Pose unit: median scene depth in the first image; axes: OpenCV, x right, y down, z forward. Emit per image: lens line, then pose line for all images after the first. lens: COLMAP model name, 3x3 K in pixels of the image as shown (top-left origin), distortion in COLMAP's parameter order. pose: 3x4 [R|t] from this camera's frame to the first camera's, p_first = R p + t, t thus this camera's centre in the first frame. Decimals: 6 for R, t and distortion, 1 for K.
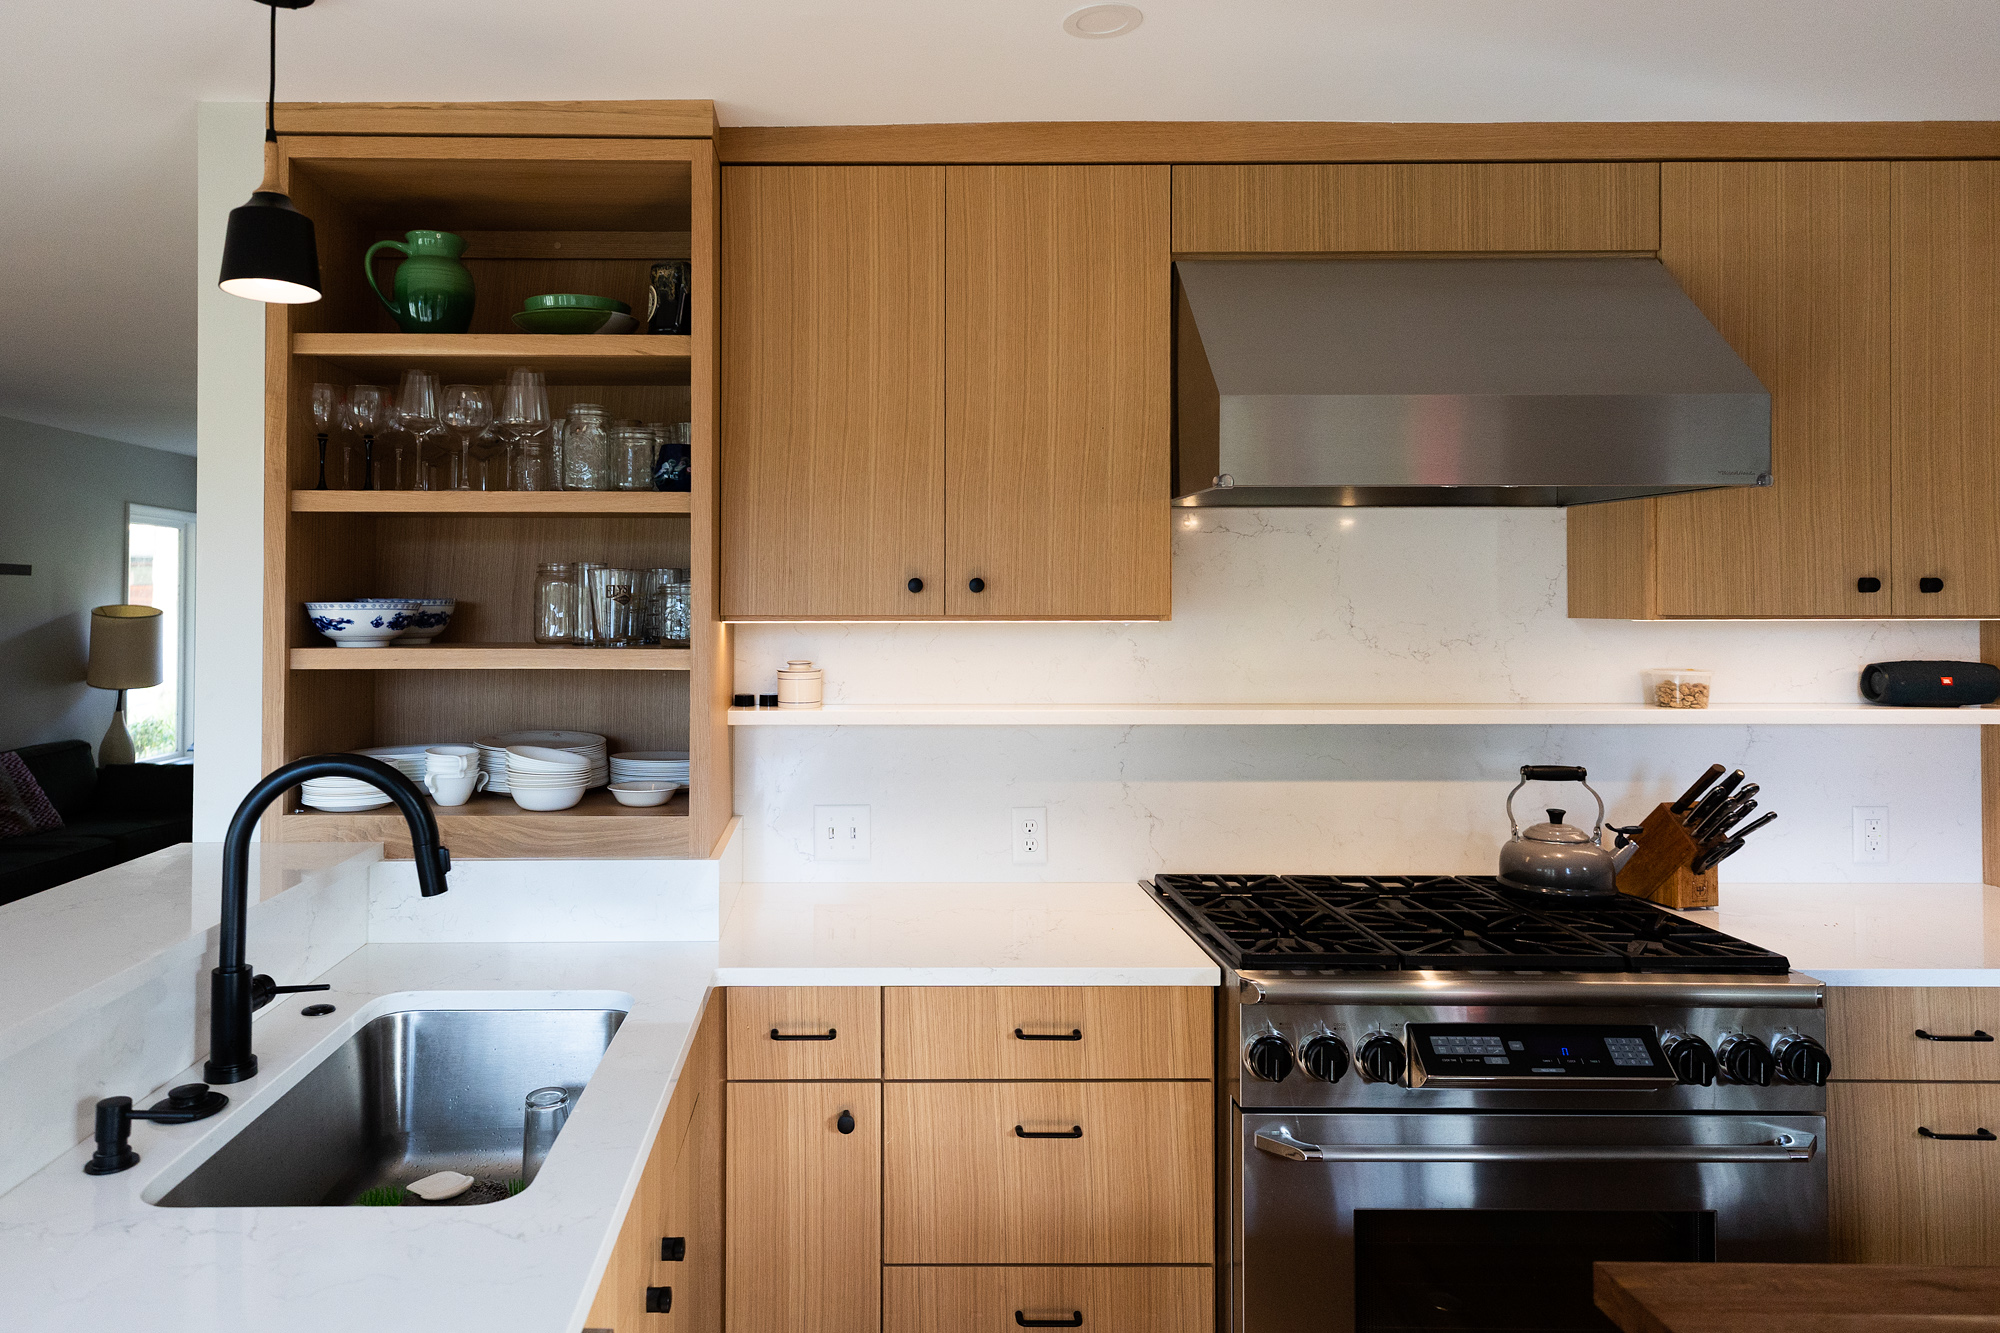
lens RADIAL K [[1277.0, 0, 1000.0], [0, 1277.0, 618.8], [0, 0, 1]] dist [0.007252, 0.001784]
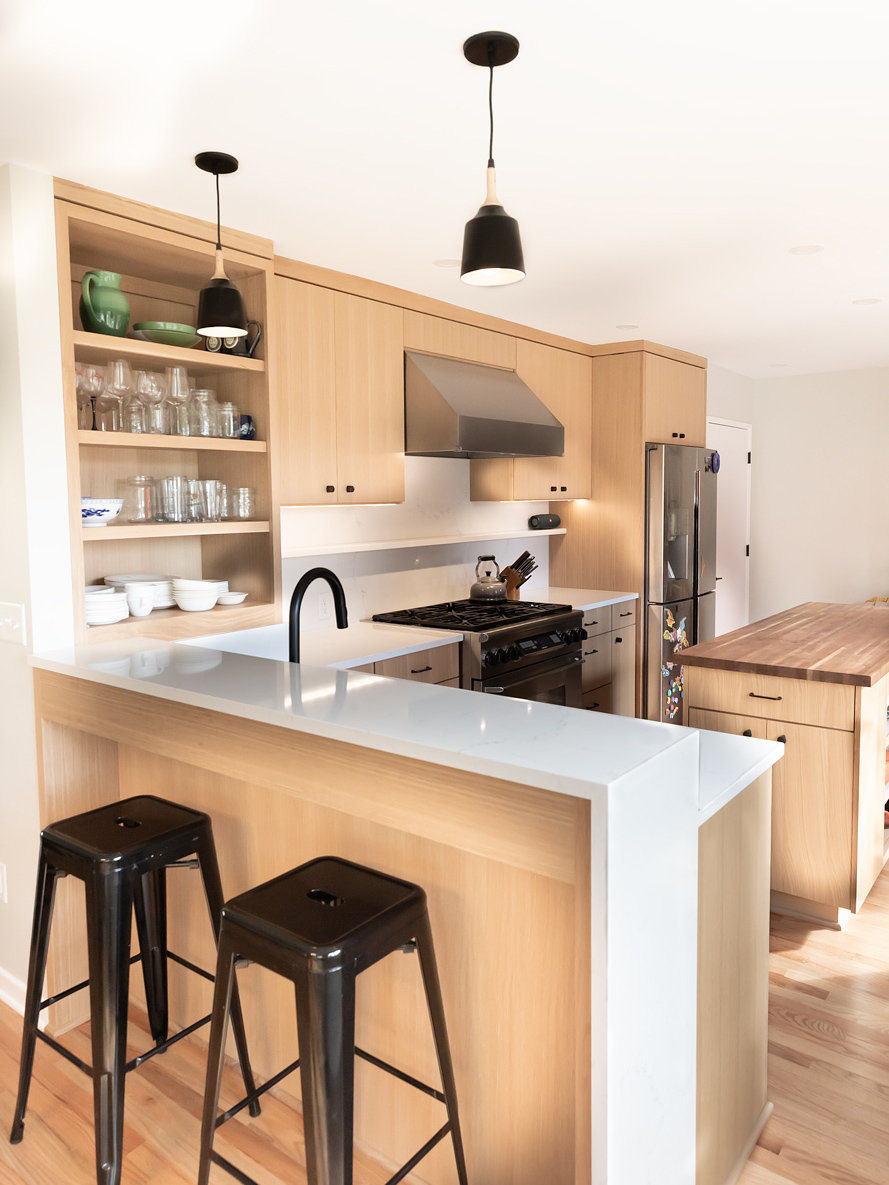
lens RADIAL K [[828.4, 0, 444.5], [0, 828.4, 592.5], [0, 0, 1]] dist [-0.001089, -0.002146]
pose [[0.608280, -0.097239, 0.787743, -1.066599], [0.014588, 0.993669, 0.111394, -0.005570], [-0.793588, -0.056267, 0.605848, -0.011135]]
